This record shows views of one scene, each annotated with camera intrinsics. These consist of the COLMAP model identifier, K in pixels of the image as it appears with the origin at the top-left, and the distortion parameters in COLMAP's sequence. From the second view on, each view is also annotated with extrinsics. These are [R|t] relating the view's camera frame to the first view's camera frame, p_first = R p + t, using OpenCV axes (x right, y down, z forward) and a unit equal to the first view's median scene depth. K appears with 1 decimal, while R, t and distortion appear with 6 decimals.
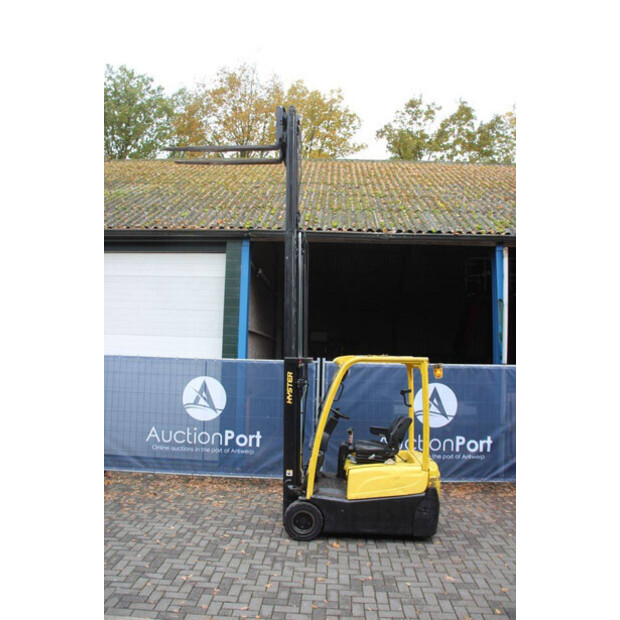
lens RADIAL K [[510.4, 0, 309.6], [0, 510.4, 312.0], [0, 0, 1]] dist [-0.173139, 0.162409]
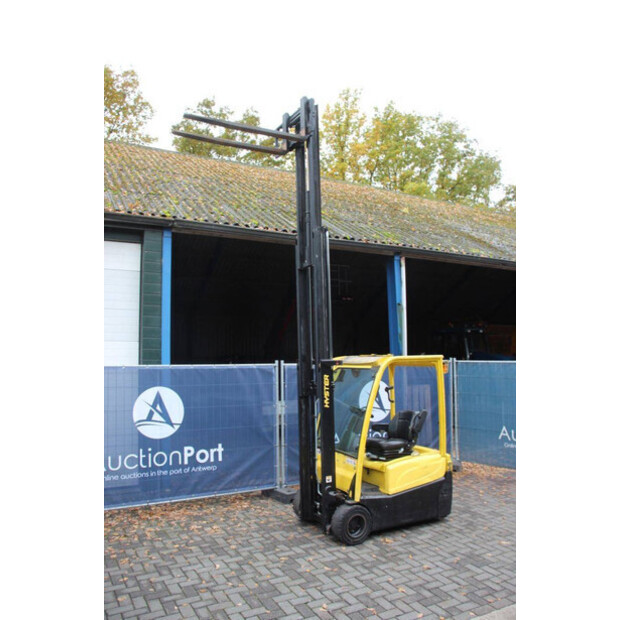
lens RADIAL K [[510.4, 0, 309.6], [0, 510.4, 312.0], [0, 0, 1]] dist [-0.173139, 0.162409]
pose [[0.855281, 0.012918, 0.518004, -0.536975], [-0.011152, 0.999917, -0.006523, 0.005140], [-0.518045, -0.000198, 0.855353, 0.180727]]
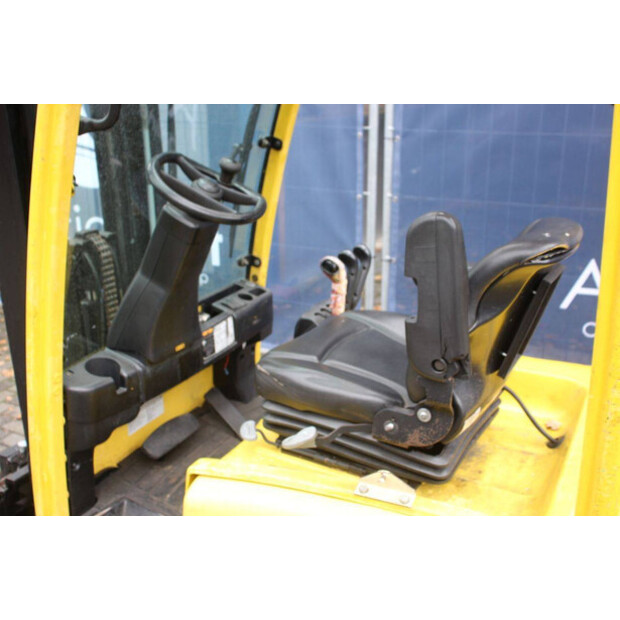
lens RADIAL K [[720.6, 0, 310.0], [0, 720.6, 310.0], [0, 0, 1]] dist [-0.005290, 0.008111]
pose [[0.906137, 0.103689, -0.410078, 0.211935], [0.068507, 0.920712, 0.384182, 0.128741], [0.417399, -0.376215, 0.827188, 0.726195]]
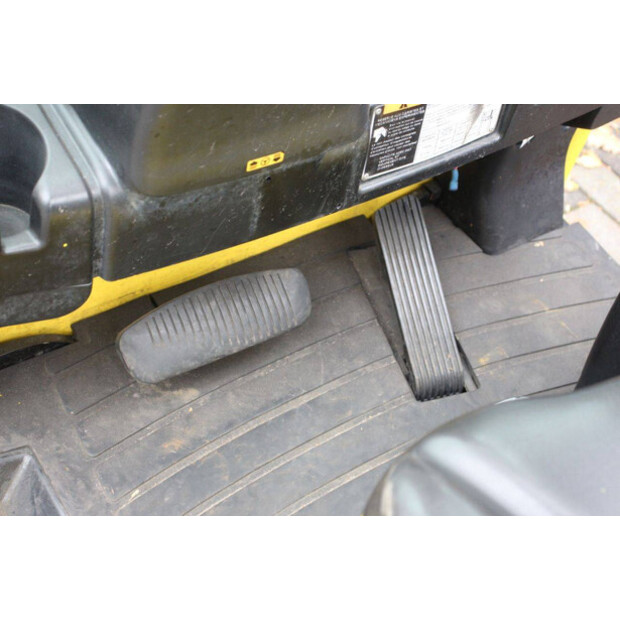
lens RADIAL K [[1147.2, 0, 310.0], [0, 1147.2, 310.0], [0, 0, 1]] dist [0.040347, 0.099366]
pose [[0.591976, 0.630742, -0.501725, 0.123622], [-0.063724, 0.657204, 0.751014, 0.161385], [0.803432, -0.412611, 0.429243, 0.889487]]
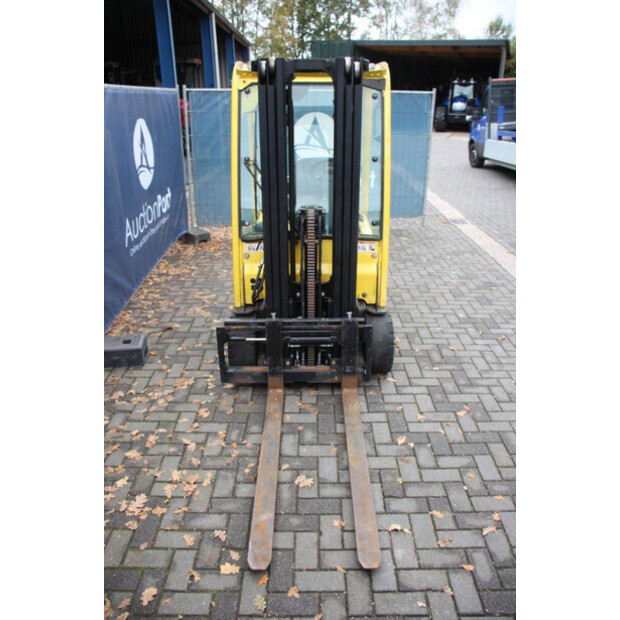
lens RADIAL K [[510.4, 0, 309.6], [0, 510.4, 312.0], [0, 0, 1]] dist [-0.173139, 0.162409]
pose [[-0.040446, -0.417637, 0.907713, -0.518098], [-0.075825, 0.907120, 0.413985, 0.110508], [-0.996301, -0.052083, -0.068356, 1.013531]]
